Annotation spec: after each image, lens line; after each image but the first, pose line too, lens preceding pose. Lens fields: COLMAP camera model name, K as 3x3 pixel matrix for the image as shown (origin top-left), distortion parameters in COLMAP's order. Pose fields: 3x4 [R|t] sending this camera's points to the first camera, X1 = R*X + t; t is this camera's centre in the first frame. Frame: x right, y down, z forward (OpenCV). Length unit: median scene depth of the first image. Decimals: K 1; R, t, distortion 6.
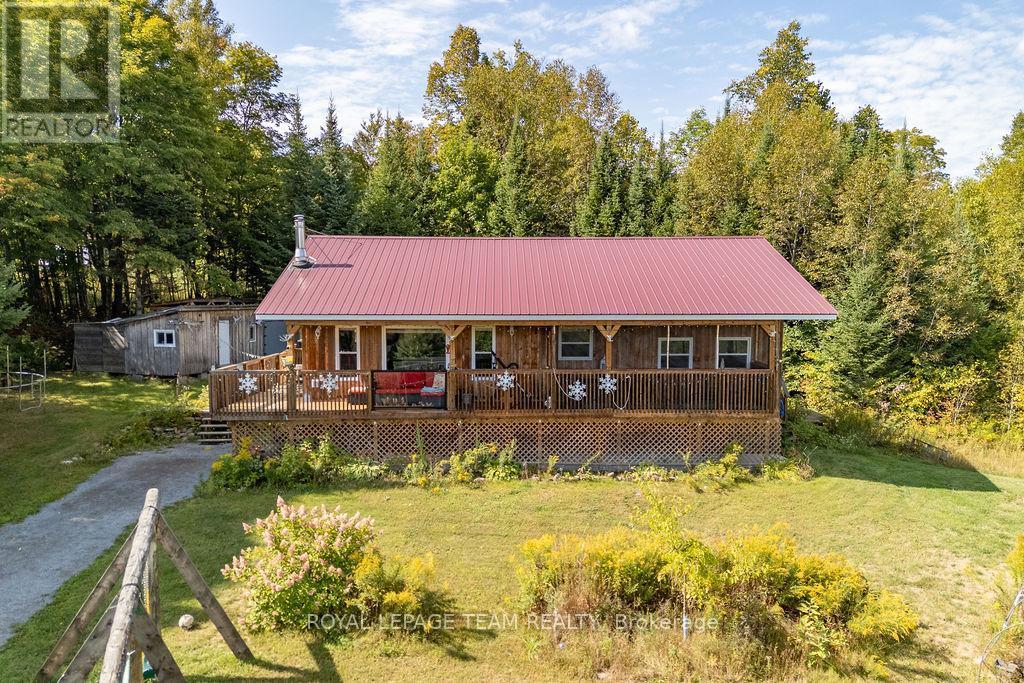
lens RADIAL K [[750.6, 0, 548.3], [0, 750.6, 359.4], [0, 0, 1]] dist [0.085621, -0.007808]
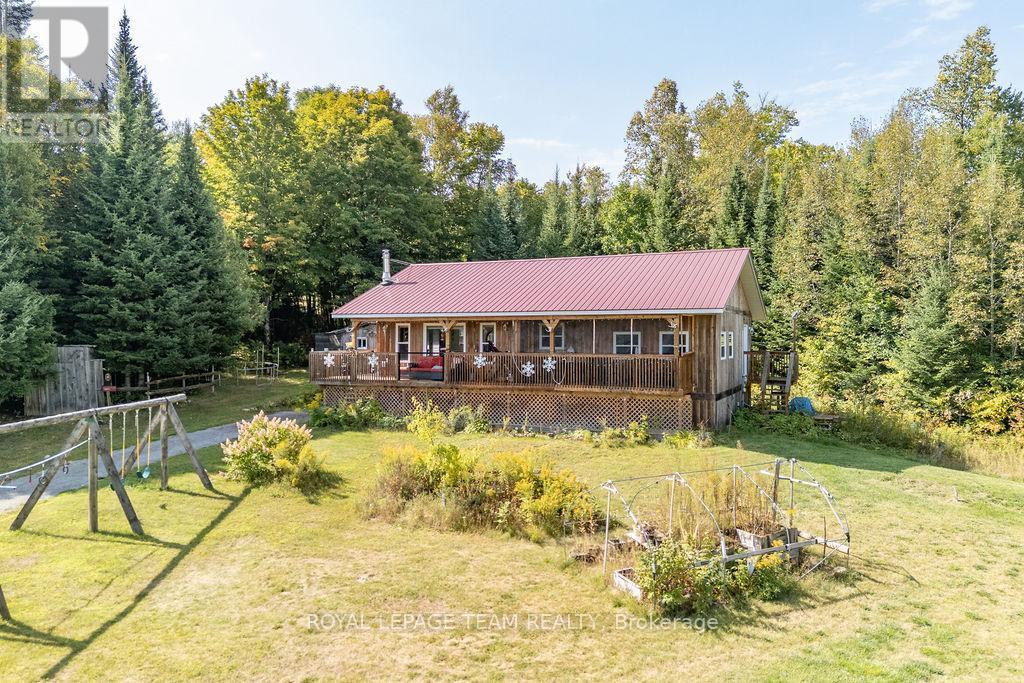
lens RADIAL K [[750.6, 0, 548.3], [0, 750.6, 359.4], [0, 0, 1]] dist [0.085621, -0.007808]
pose [[0.906098, 0.010867, -0.422928, 0.584203], [-0.031939, 0.998574, -0.042770, 0.074371], [0.421860, 0.052261, 0.905153, -0.165903]]
